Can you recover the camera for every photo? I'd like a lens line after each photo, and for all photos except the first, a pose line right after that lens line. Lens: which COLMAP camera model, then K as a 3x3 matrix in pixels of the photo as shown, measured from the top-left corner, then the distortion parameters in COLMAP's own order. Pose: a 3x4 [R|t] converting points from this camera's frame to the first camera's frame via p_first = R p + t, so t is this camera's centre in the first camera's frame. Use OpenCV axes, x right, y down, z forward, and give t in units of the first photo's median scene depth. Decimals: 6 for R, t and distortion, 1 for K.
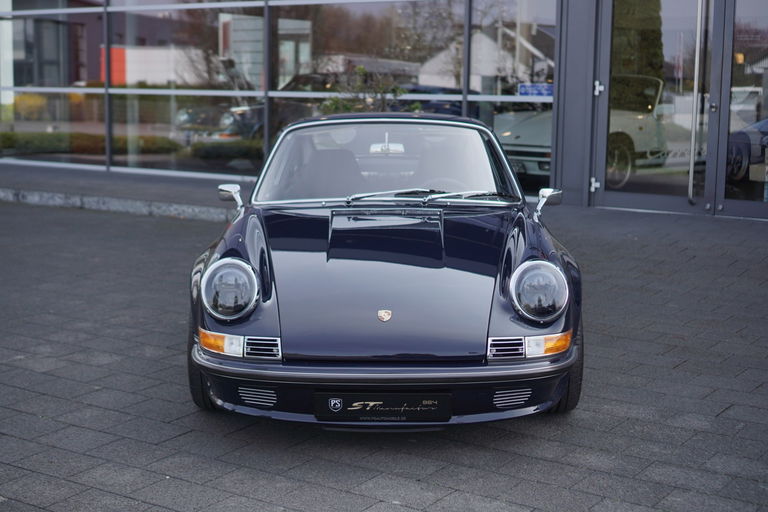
lens RADIAL K [[1198.0, 0, 370.9], [0, 1198.0, 238.5], [0, 0, 1]] dist [-0.010032, -0.088354]
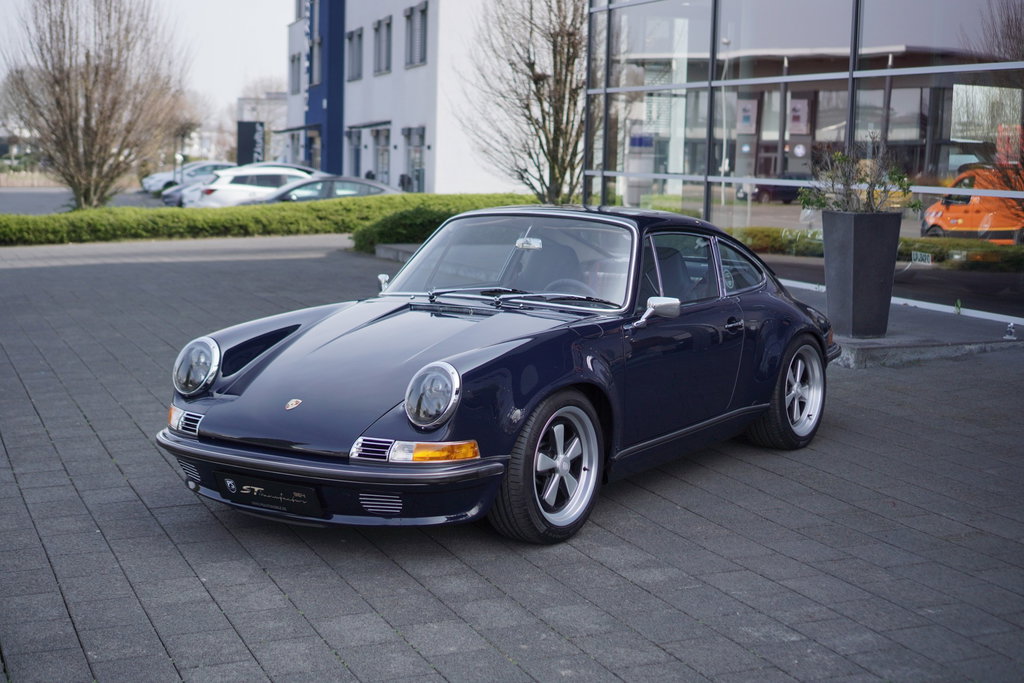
lens RADIAL K [[1537.9, 0, 509.2], [0, 1537.9, 318.8], [0, 0, 1]] dist [0.001974, -0.166783]
pose [[0.841311, 0.068208, -0.536231, 0.853274], [-0.084564, 0.996400, -0.005935, -0.014112], [0.533896, 0.050339, 0.844051, 0.019487]]
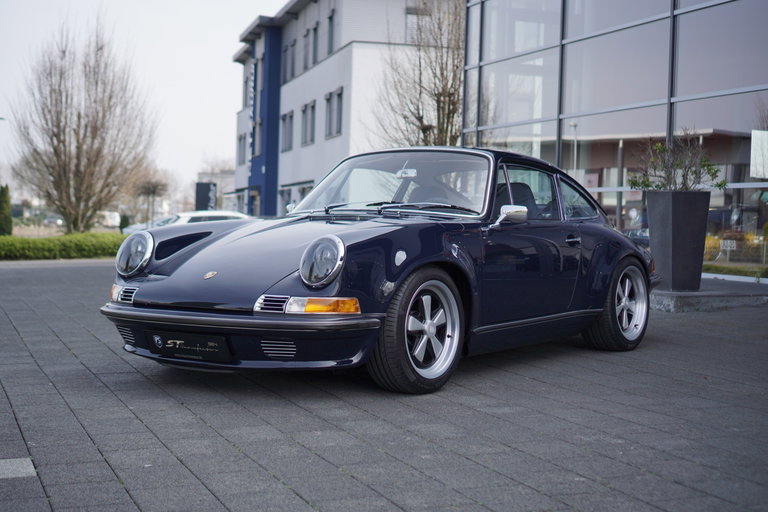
lens RADIAL K [[1198.0, 0, 370.9], [0, 1198.0, 238.5], [0, 0, 1]] dist [-0.010032, -0.088354]
pose [[0.824430, 0.022891, -0.565500, 0.847459], [-0.091514, 0.991425, -0.093284, 0.128062], [0.558516, 0.128657, 0.819456, 0.092284]]
